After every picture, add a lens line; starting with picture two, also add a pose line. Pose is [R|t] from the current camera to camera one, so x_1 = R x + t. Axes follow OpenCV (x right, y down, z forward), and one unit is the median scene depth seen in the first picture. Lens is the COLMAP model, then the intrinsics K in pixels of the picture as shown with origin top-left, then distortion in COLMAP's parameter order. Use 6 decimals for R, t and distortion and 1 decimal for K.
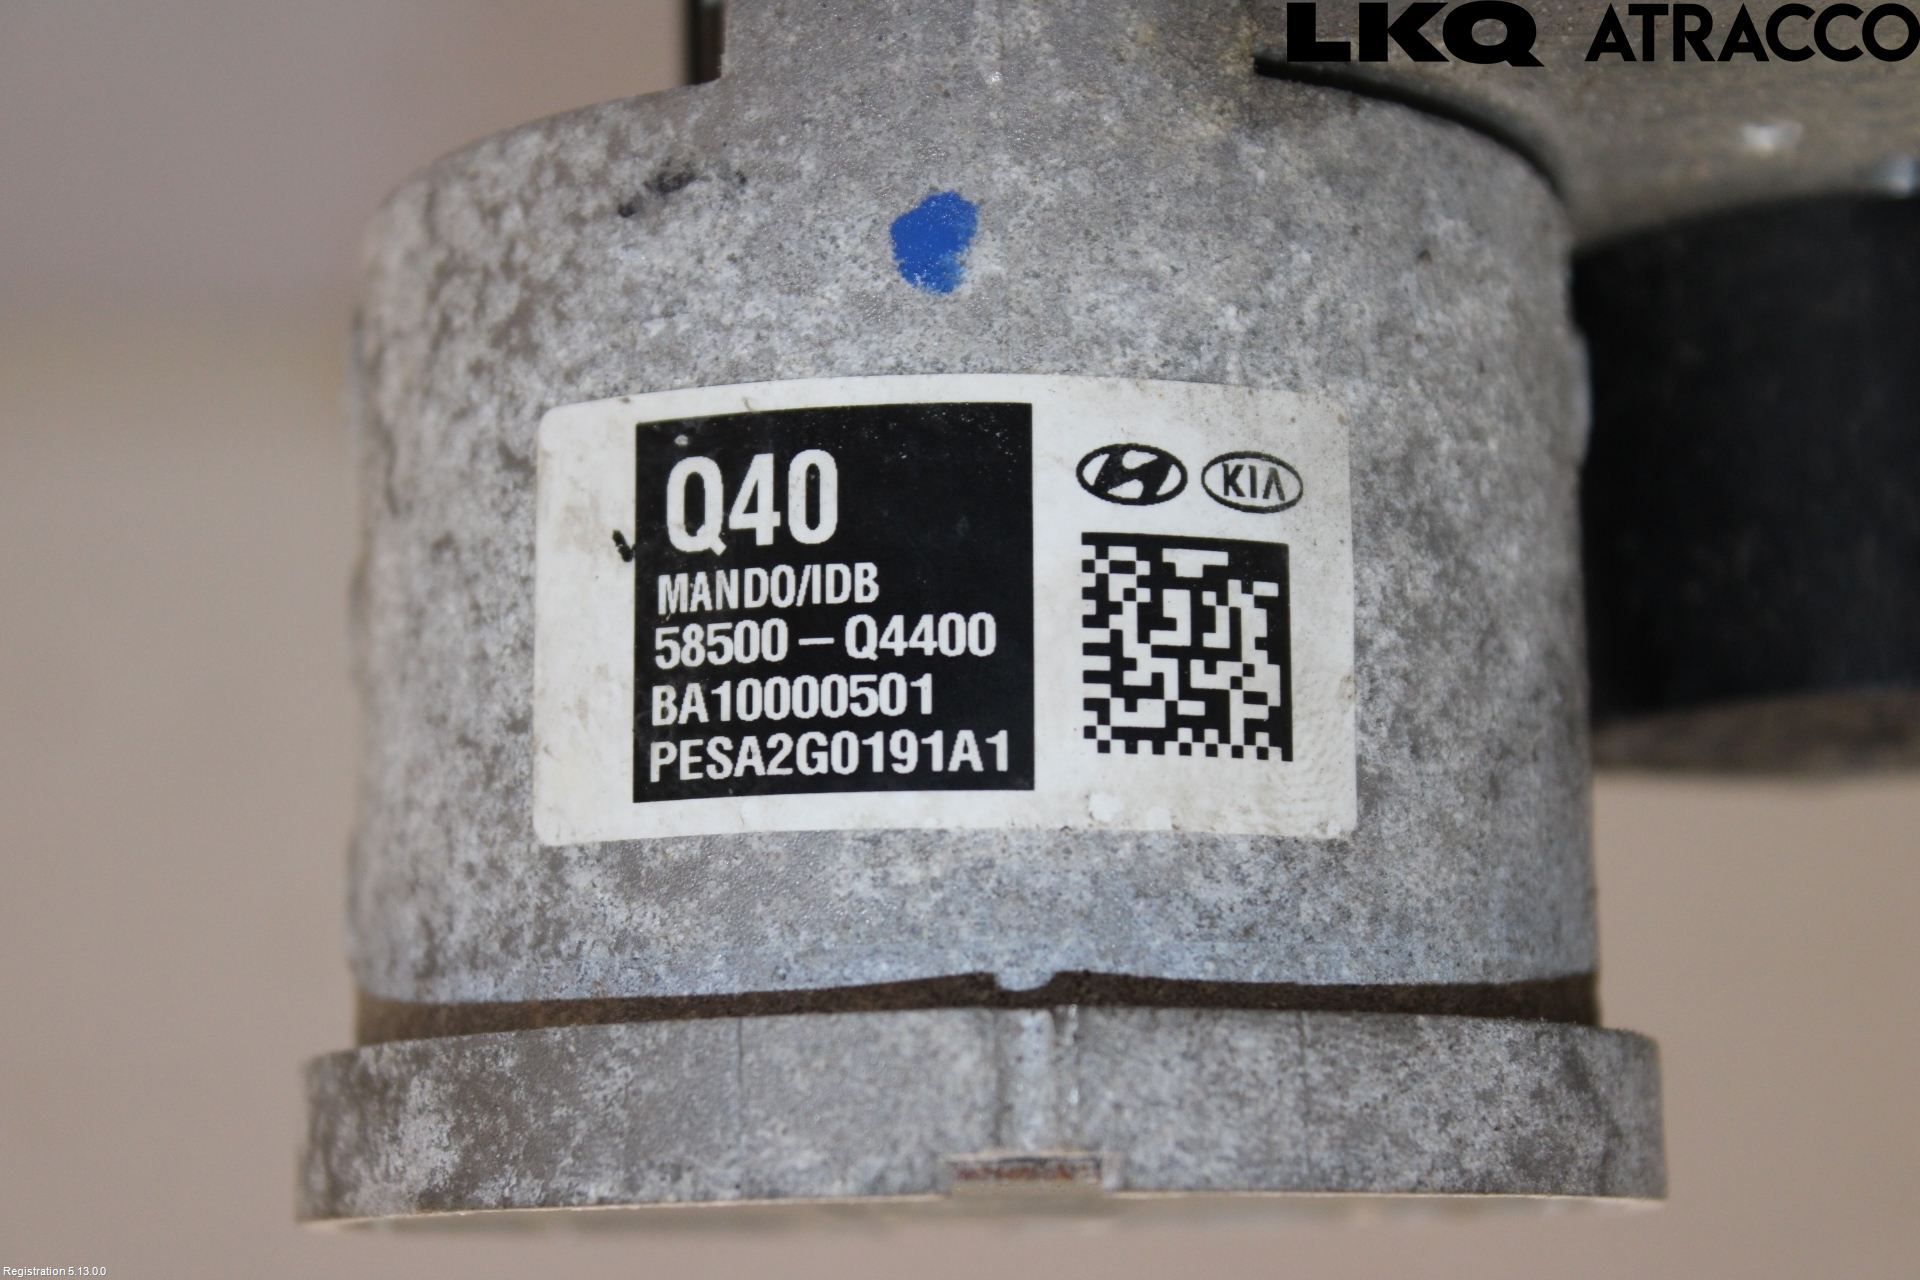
lens RADIAL K [[4122.5, 0, 960.4], [0, 4122.5, 638.5], [0, 0, 1]] dist [0.013715, 0.000000]
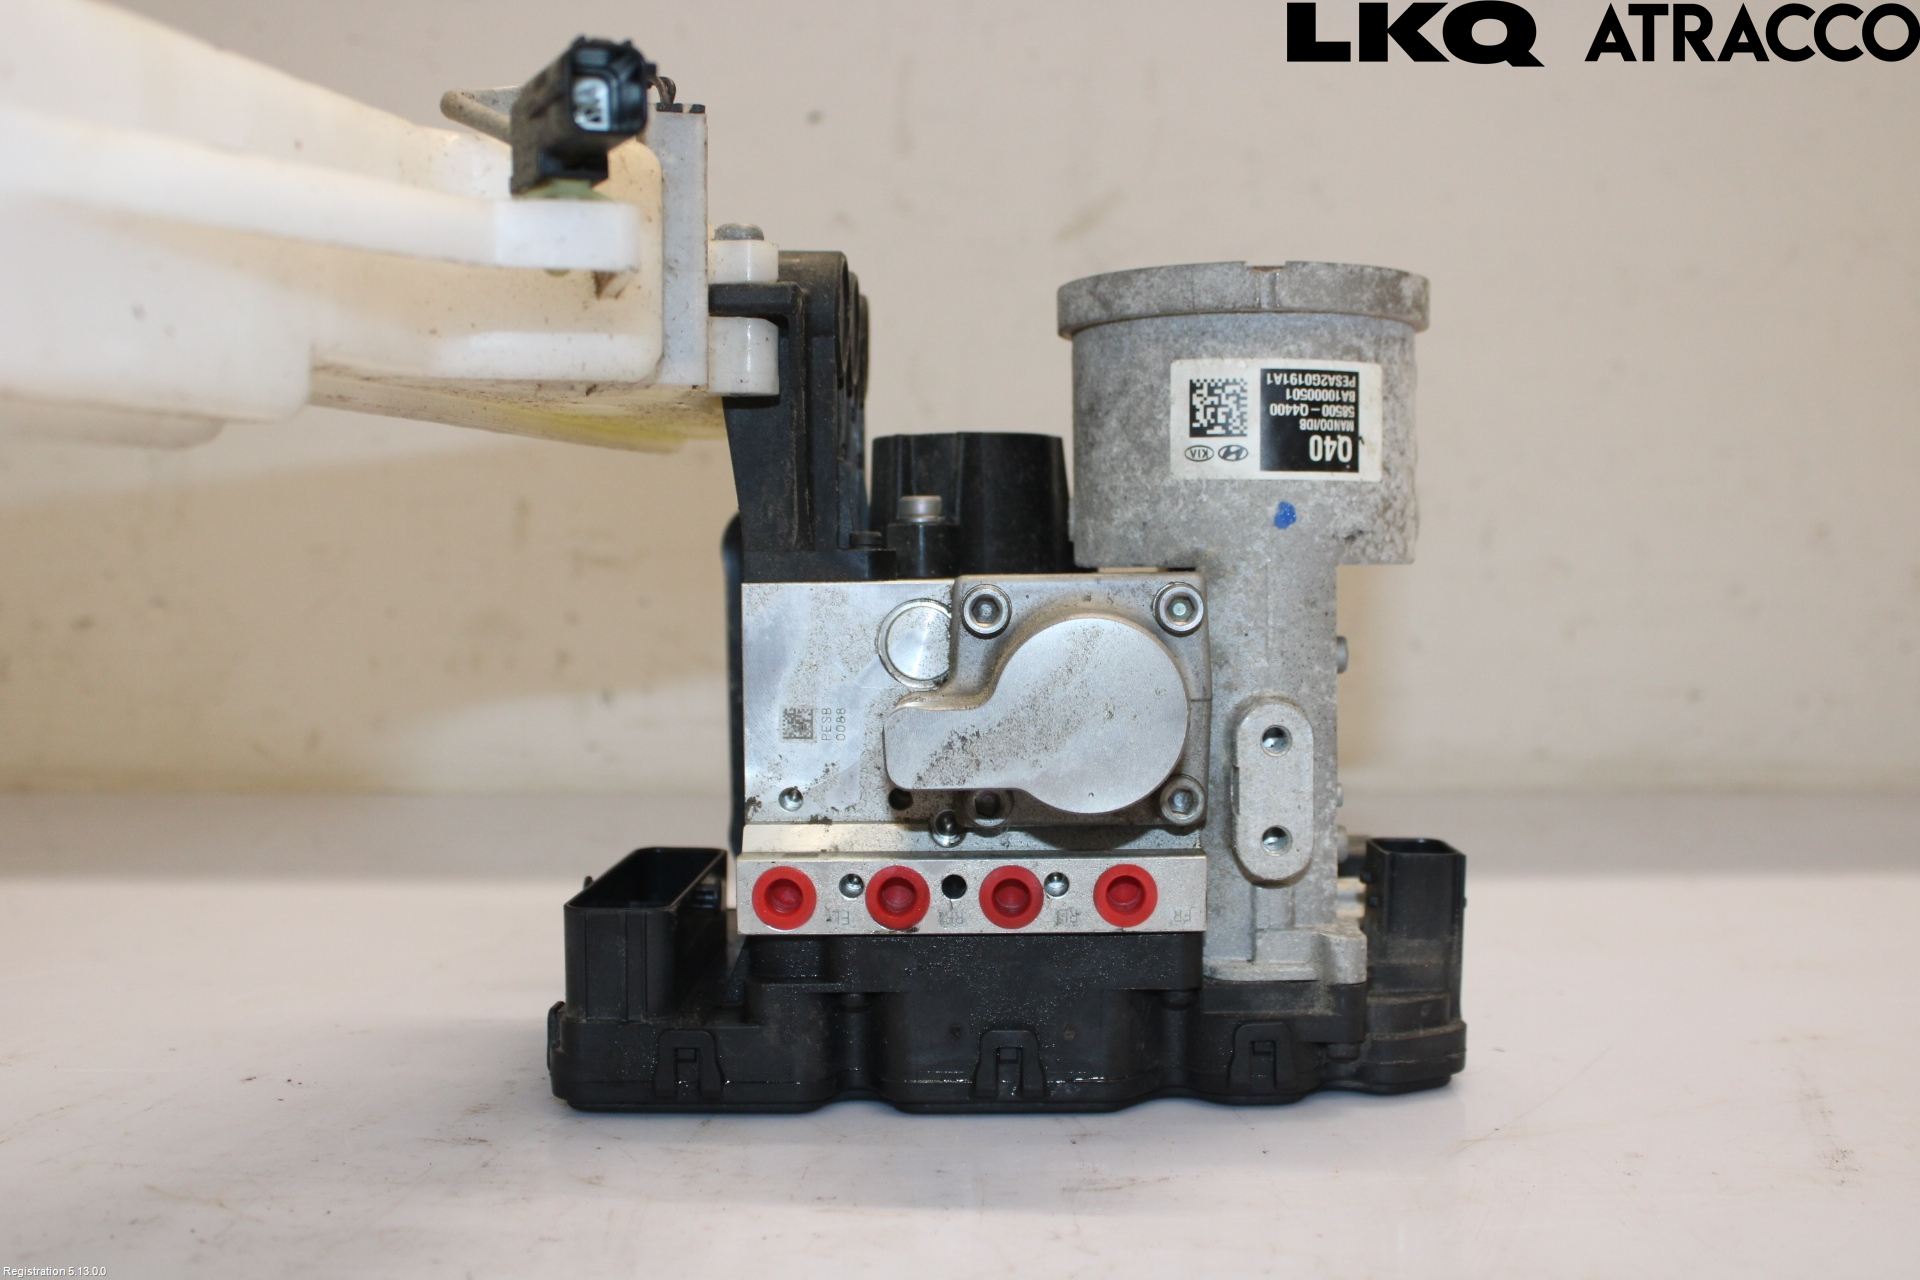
lens RADIAL K [[2015.4, 0, 965.8], [0, 2015.4, 624.7], [0, 0, 1]] dist [-0.034229, 0.000000]
pose [[-0.998662, -0.003847, -0.051572, 0.380942], [-0.003814, -0.989038, 0.147615, -0.466921], [-0.051574, 0.147614, 0.987699, -0.792662]]
